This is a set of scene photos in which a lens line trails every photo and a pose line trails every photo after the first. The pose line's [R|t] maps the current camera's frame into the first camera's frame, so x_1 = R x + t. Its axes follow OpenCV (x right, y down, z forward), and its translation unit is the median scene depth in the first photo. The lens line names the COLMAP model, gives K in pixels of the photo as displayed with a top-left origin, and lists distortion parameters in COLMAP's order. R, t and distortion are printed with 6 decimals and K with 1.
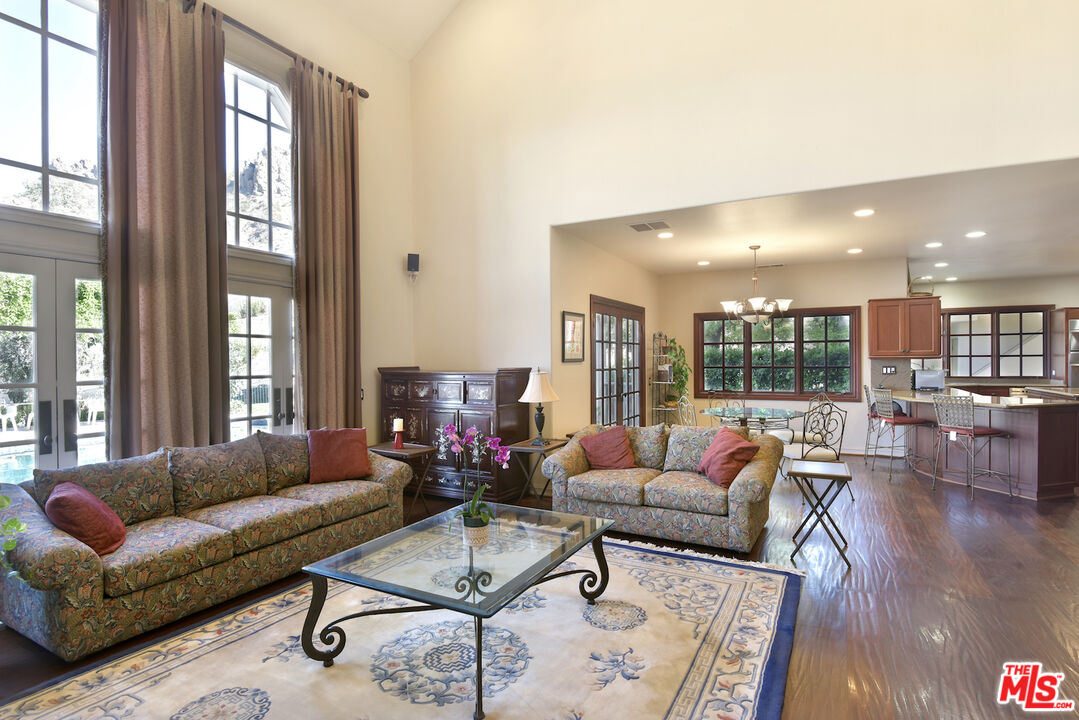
lens RADIAL K [[545.9, 0, 538.5], [0, 545.9, 364.1], [0, 0, 1]] dist [-0.023591, -0.000481]
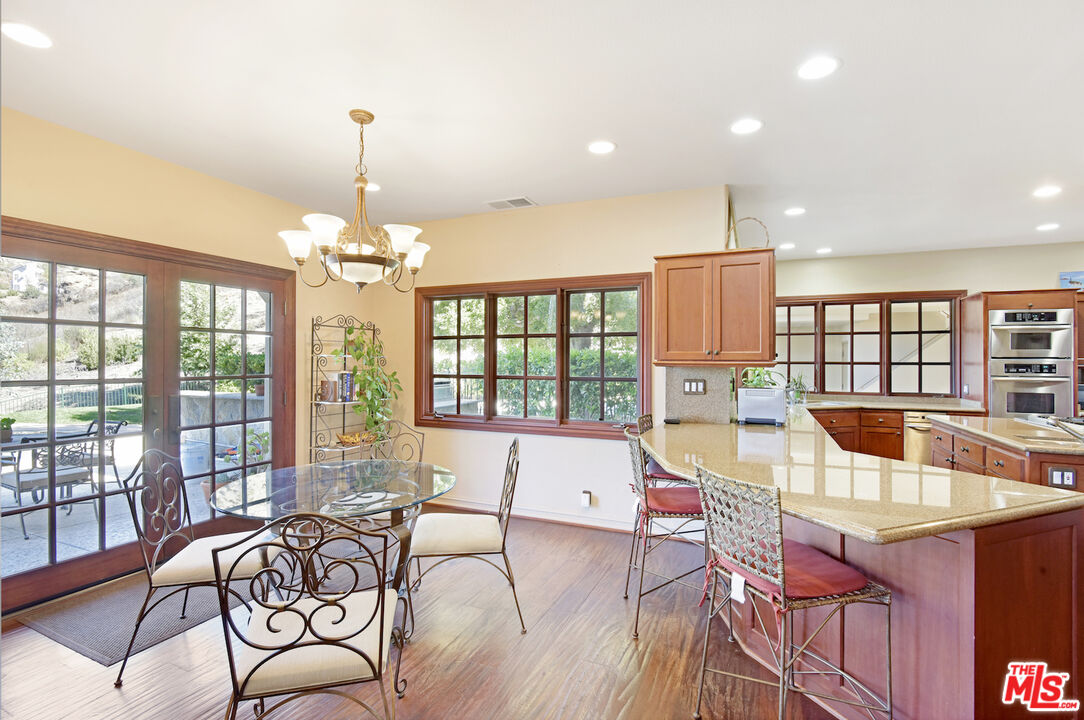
lens RADIAL K [[498.2, 0, 537.5], [0, 498.2, 358.6], [0, 0, 1]] dist [-0.026179, -0.000862]
pose [[0.997216, 0.013106, 0.073409, 0.358434], [-0.011907, 0.999789, -0.016753, -0.005554], [-0.073613, 0.015833, 0.997161, 0.400962]]
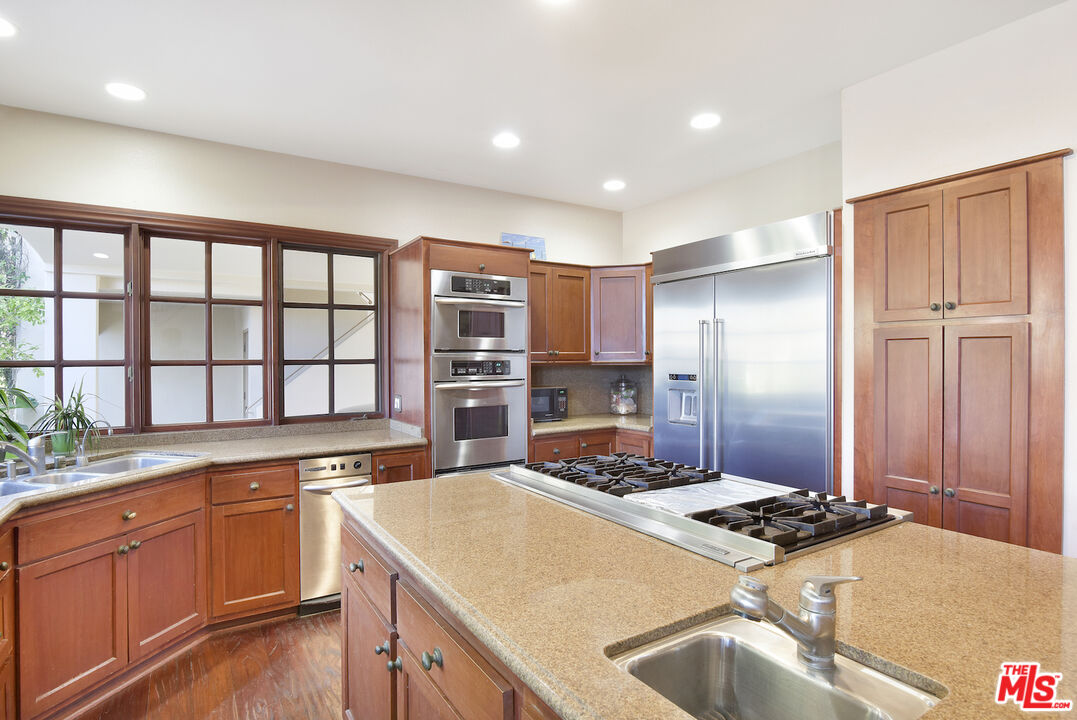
lens RADIAL K [[544.9, 0, 543.6], [0, 544.9, 358.5], [0, 0, 1]] dist [-0.023591, -0.000481]
pose [[0.468749, 0.005398, 0.883315, 0.623058], [0.012125, 0.999848, -0.012544, -0.011262], [-0.883248, 0.016591, 0.468612, 0.675881]]
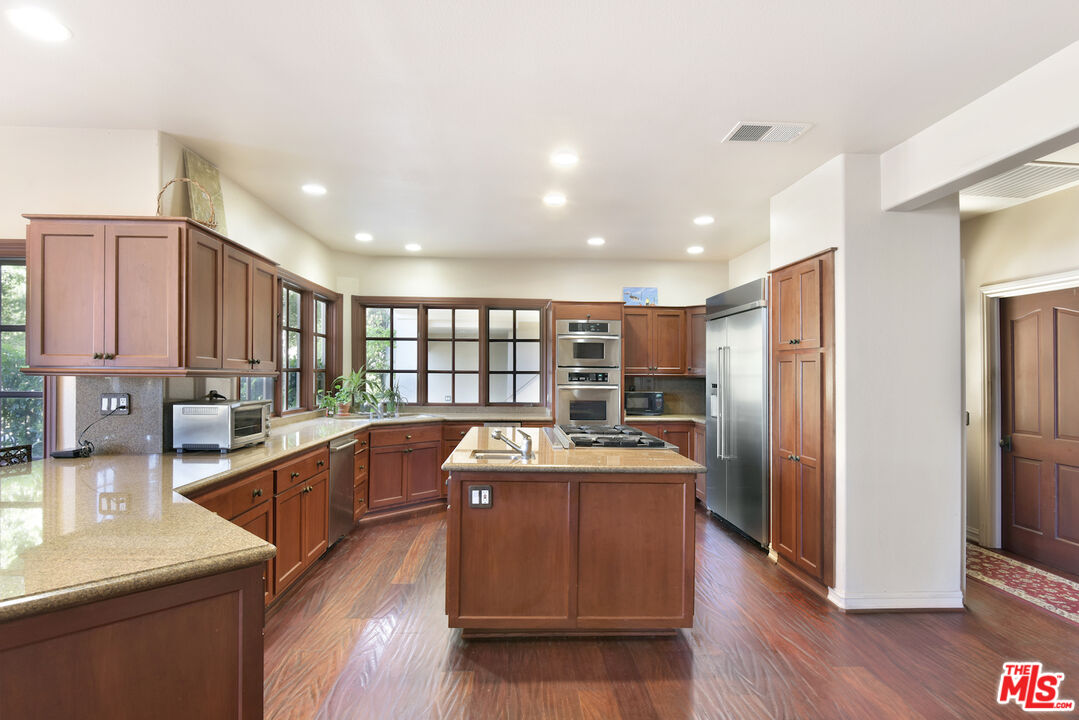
lens RADIAL K [[545.9, 0, 537.8], [0, 545.9, 365.0], [0, 0, 1]] dist [-0.023591, -0.000481]
pose [[0.846100, 0.019947, 0.532651, 0.557401], [-0.006962, 0.999628, -0.026375, -0.007038], [-0.532979, 0.018607, 0.845924, 0.396340]]
